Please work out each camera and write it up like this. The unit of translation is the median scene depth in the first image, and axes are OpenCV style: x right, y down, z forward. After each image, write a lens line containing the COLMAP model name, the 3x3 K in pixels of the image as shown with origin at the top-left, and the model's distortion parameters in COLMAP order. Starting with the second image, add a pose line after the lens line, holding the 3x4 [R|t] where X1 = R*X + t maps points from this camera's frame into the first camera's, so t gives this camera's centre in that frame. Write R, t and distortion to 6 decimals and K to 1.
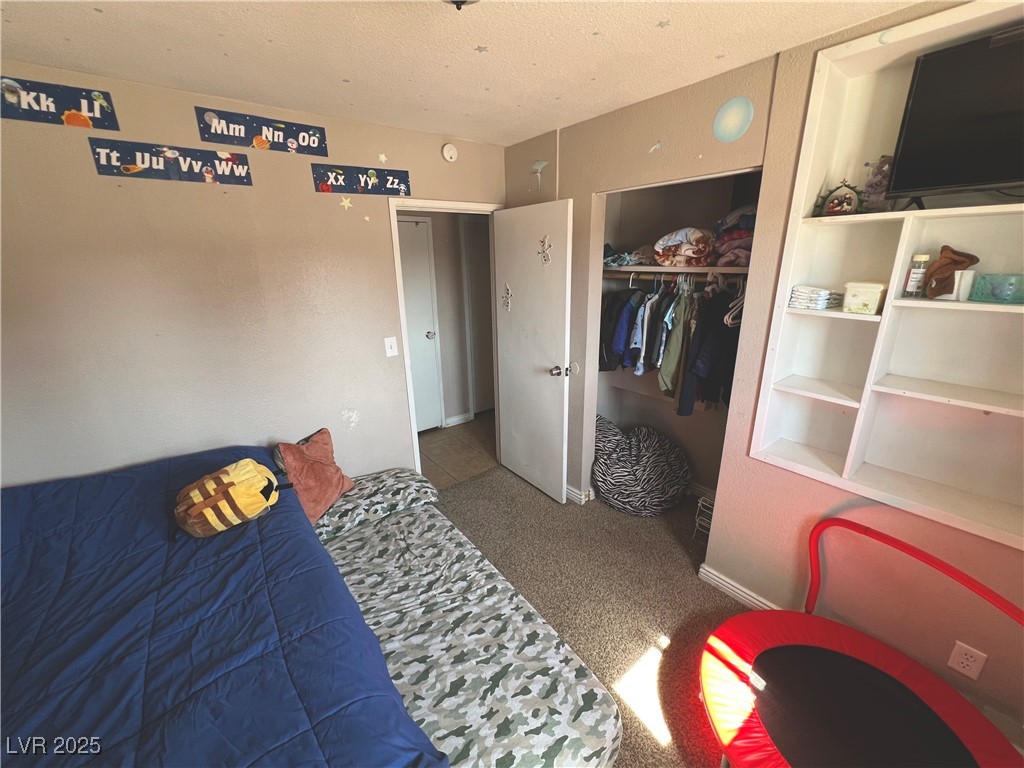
lens RADIAL K [[408.6, 0, 510.5], [0, 408.6, 384.1], [0, 0, 1]] dist [-0.002853, -0.000068]
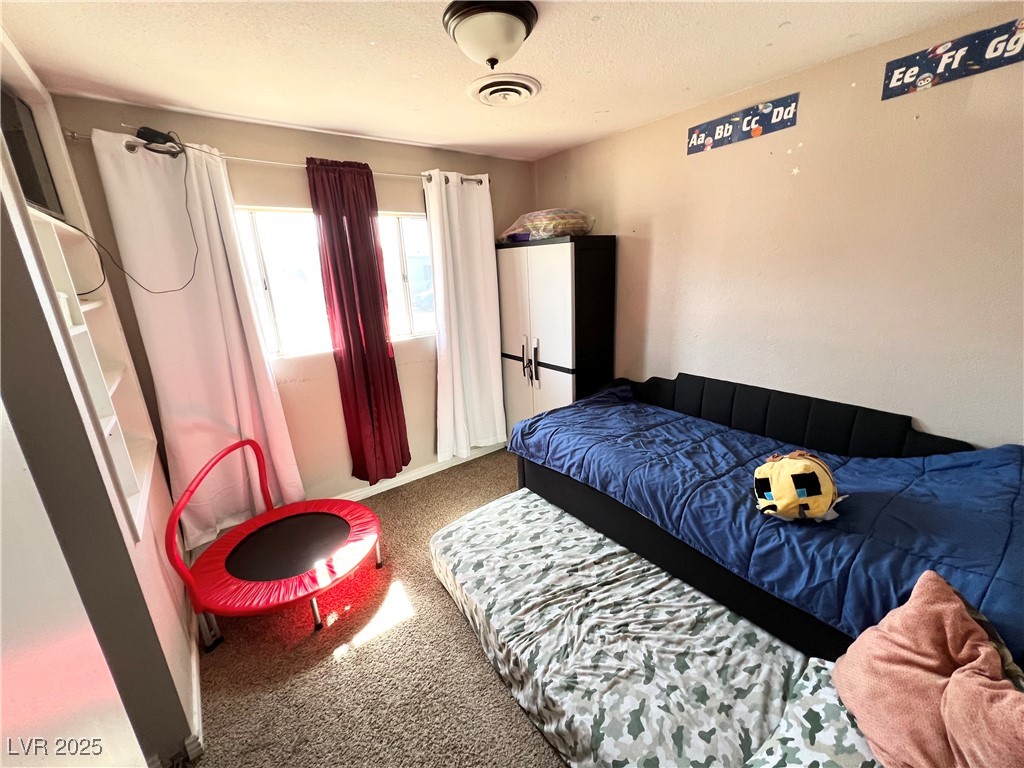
lens RADIAL K [[408.6, 0, 511.4], [0, 408.6, 380.9], [0, 0, 1]] dist [-0.002853, -0.000068]
pose [[-0.998059, 0.058623, 0.021013, -0.074581], [0.060548, 0.834546, 0.547600, -0.363300], [0.014566, 0.547810, -0.836476, 1.302792]]
